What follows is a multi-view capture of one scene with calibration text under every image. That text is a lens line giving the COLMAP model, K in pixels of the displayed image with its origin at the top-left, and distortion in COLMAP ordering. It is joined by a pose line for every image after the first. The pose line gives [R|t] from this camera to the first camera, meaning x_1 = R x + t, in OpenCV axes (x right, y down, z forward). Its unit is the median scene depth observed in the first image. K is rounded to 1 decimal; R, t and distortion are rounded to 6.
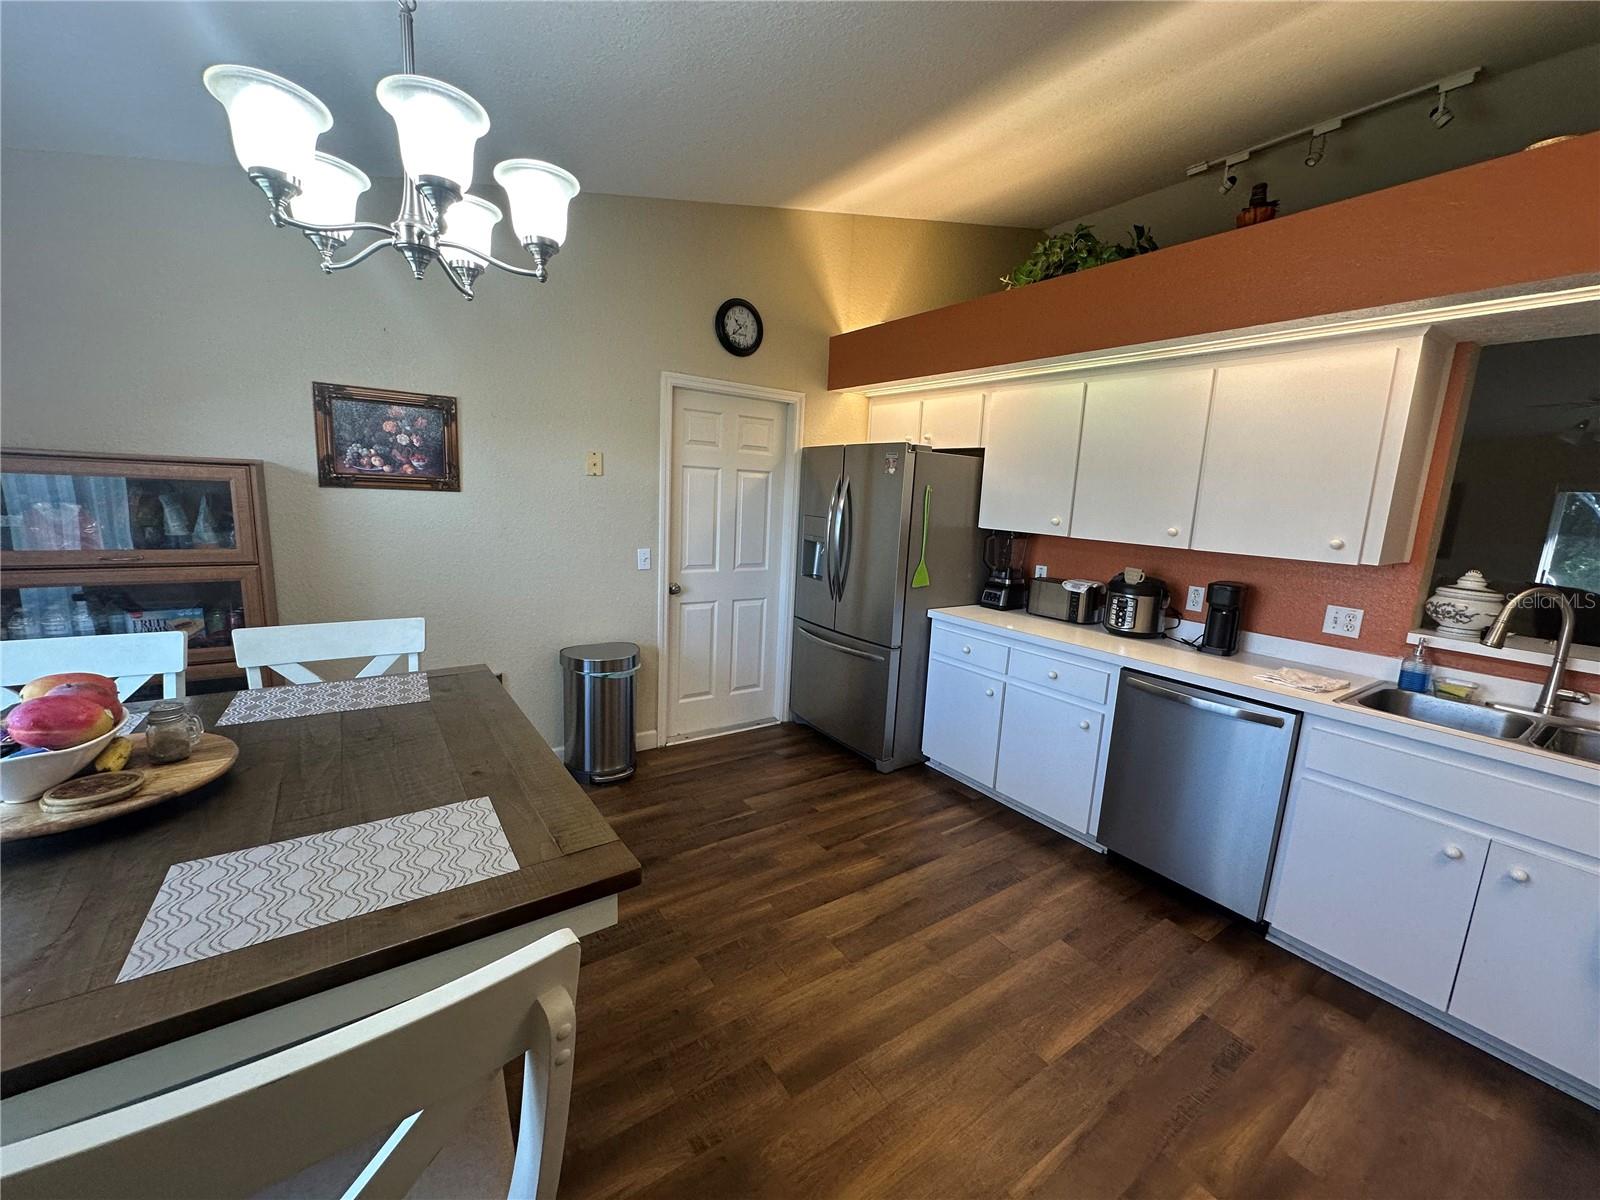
lens RADIAL K [[637.1, 0, 800.0], [0, 637.1, 600.0], [0, 0, 1]] dist [-0.004485, 0.001038]
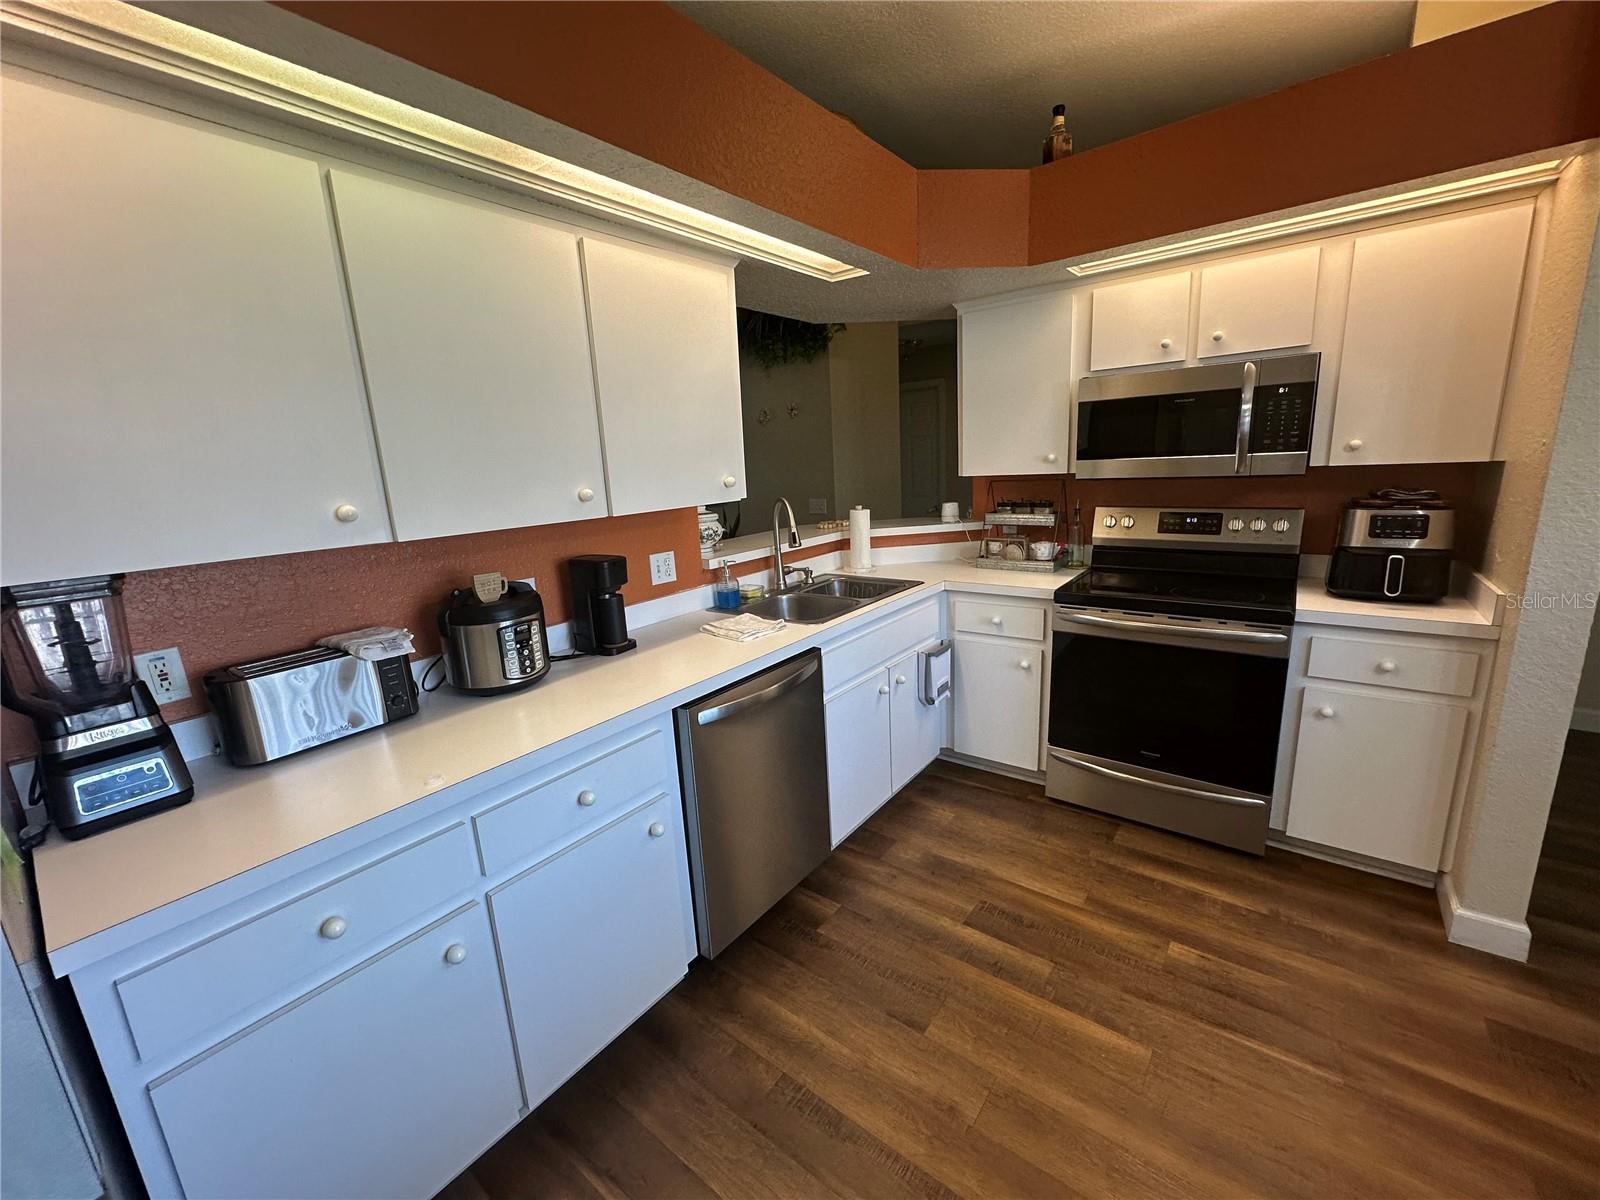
lens RADIAL K [[637.1, 0, 800.0], [0, 637.1, 600.0], [0, 0, 1]] dist [-0.004485, 0.001038]
pose [[-0.303165, -0.239432, 0.922368, -0.108575], [0.200084, 0.930351, 0.307268, -0.192703], [-0.931696, 0.277704, -0.234144, 1.160889]]
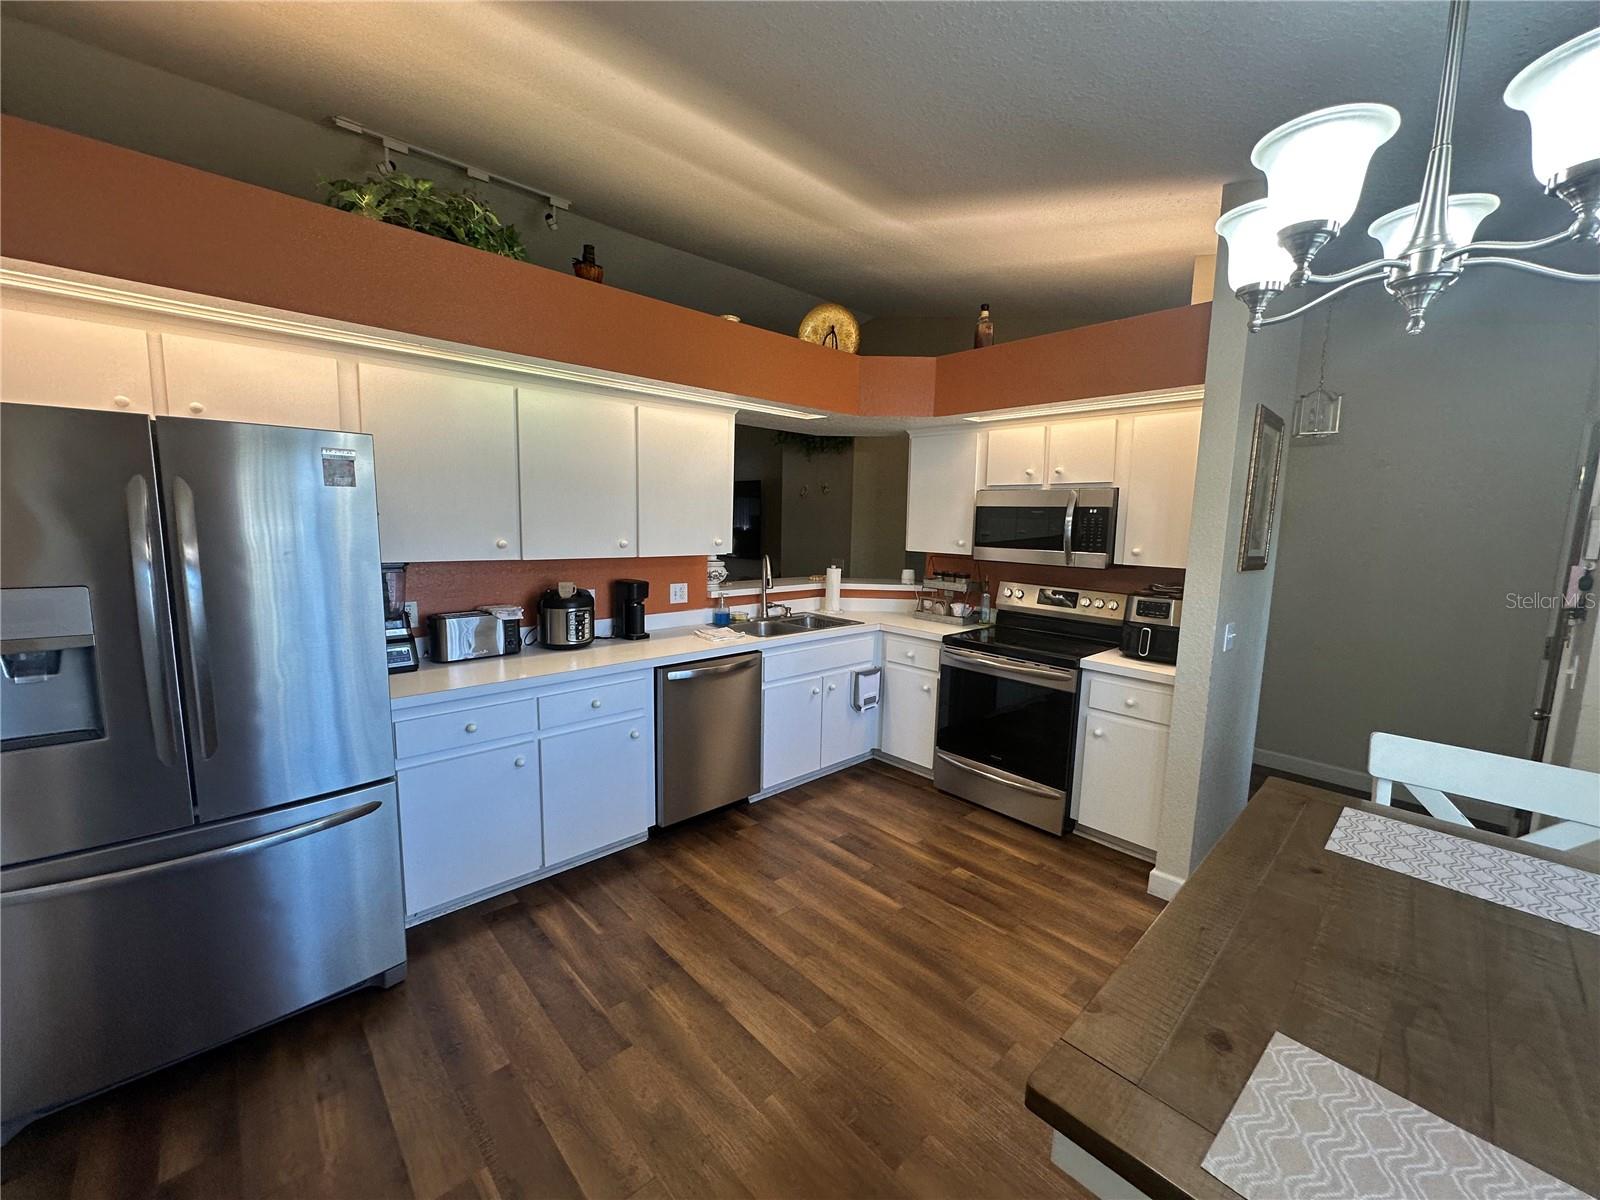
lens RADIAL K [[637.1, 0, 800.0], [0, 637.1, 600.0], [0, 0, 1]] dist [-0.004485, 0.001038]
pose [[-0.143563, -0.179492, 0.973228, -0.690509], [0.140754, 0.969714, 0.199606, -0.228489], [-0.979581, 0.165642, -0.113951, 0.994461]]
